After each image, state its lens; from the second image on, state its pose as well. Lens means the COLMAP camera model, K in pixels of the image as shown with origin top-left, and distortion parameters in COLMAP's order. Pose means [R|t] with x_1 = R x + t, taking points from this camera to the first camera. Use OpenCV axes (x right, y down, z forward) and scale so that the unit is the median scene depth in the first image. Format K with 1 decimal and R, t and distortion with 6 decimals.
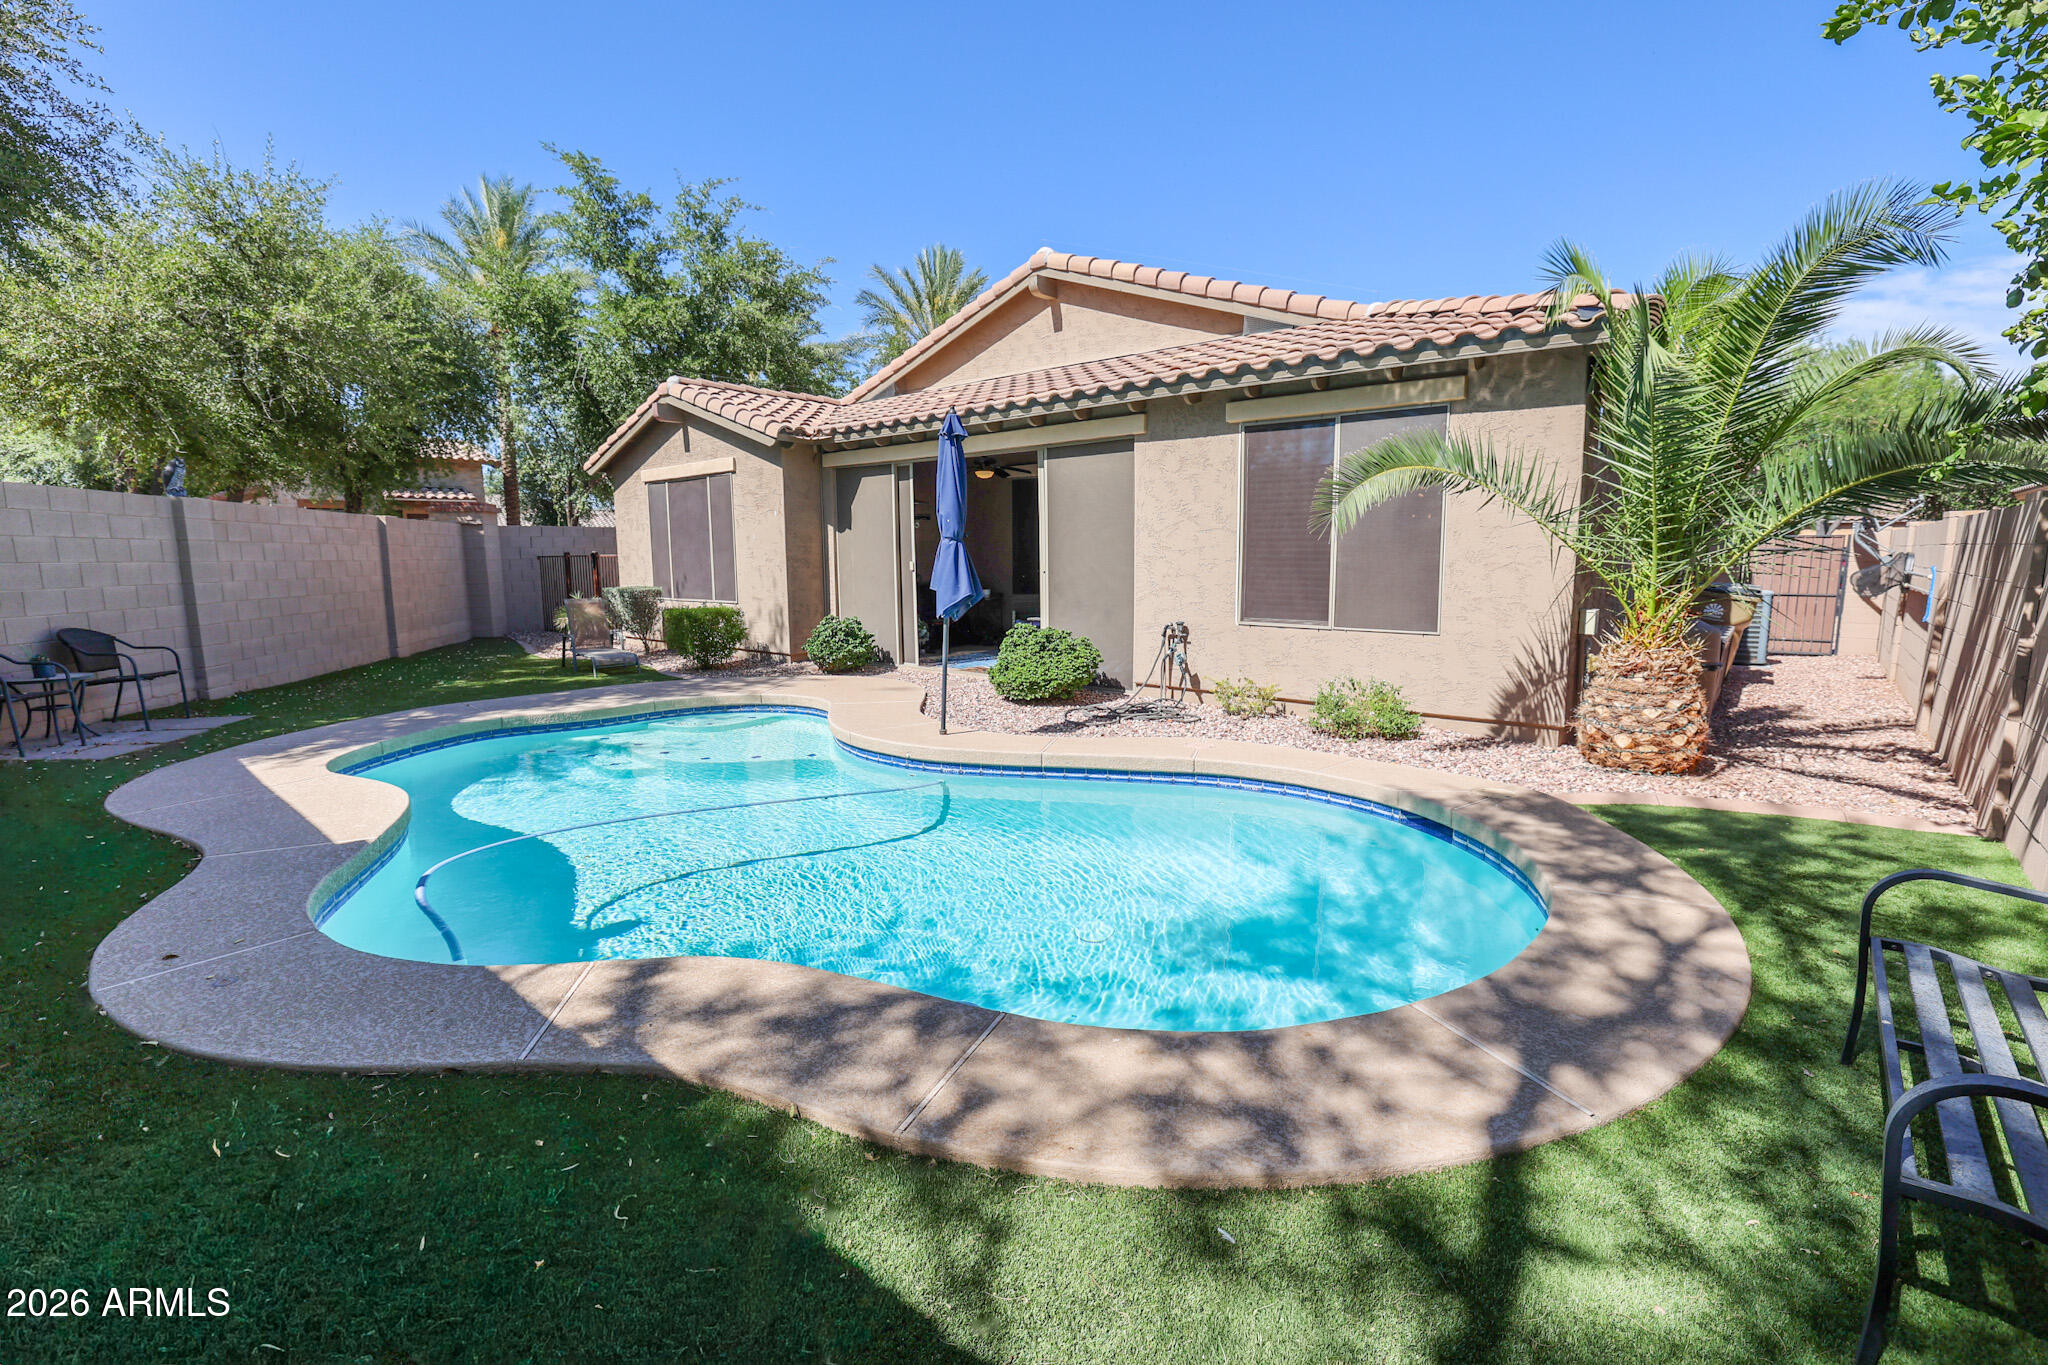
lens RADIAL K [[884.1, 0, 1015.1], [0, 884.1, 680.0], [0, 0, 1]] dist [-0.047640, 0.017011]
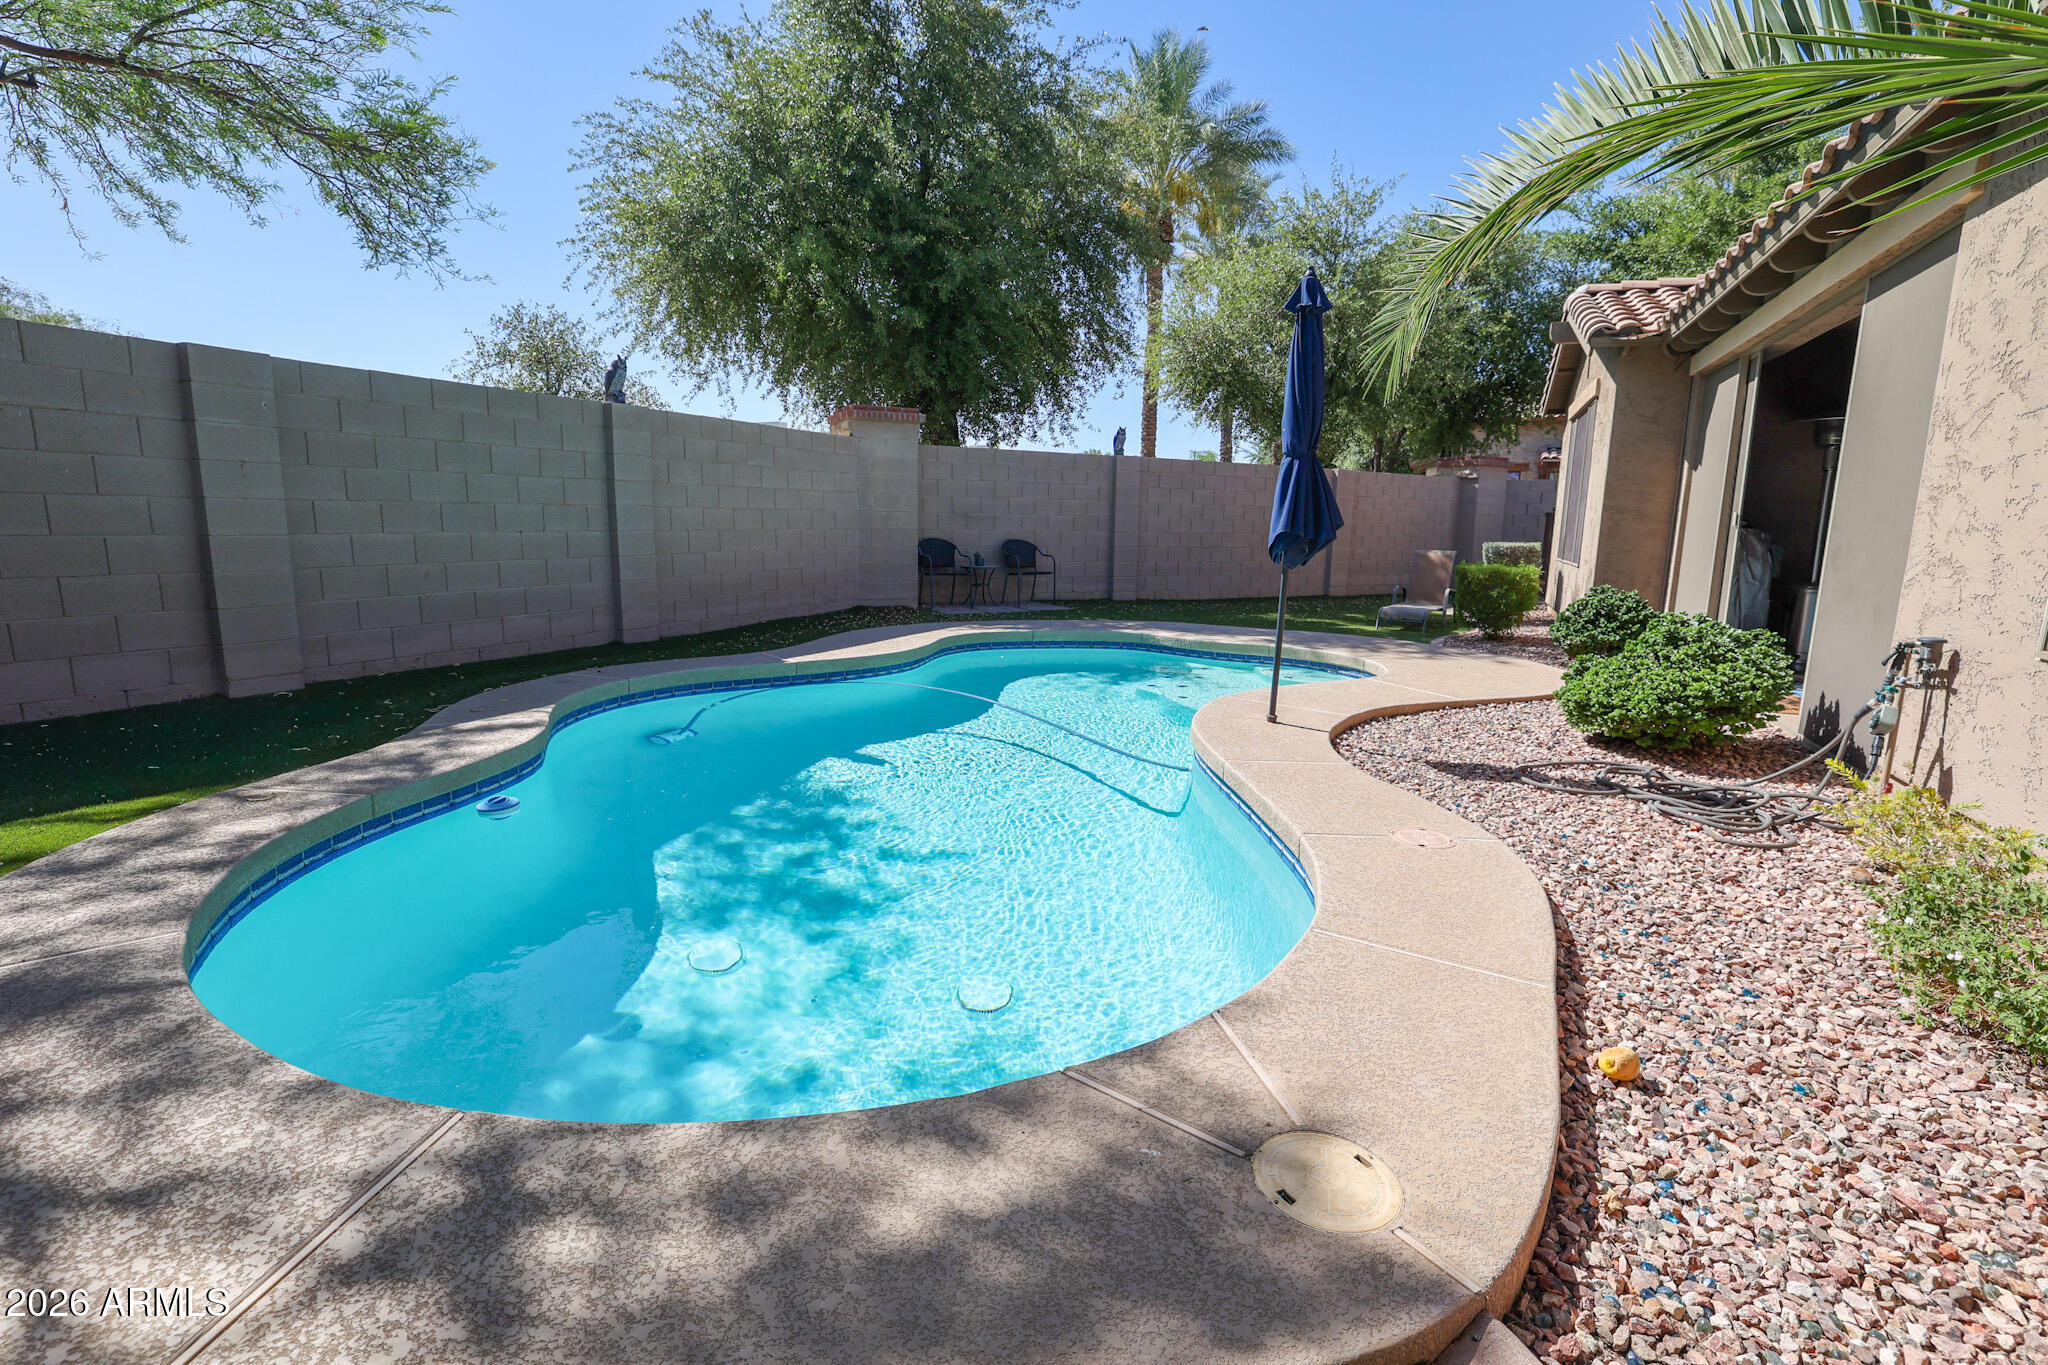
lens RADIAL K [[887.8, 0, 1016.2], [0, 887.8, 670.3], [0, 0, 1]] dist [-0.053008, 0.028041]
pose [[0.298700, 0.175597, -0.938054, 0.909994], [-0.152425, 0.979087, 0.134742, -0.080419], [0.942096, 0.102736, 0.319218, 0.914869]]
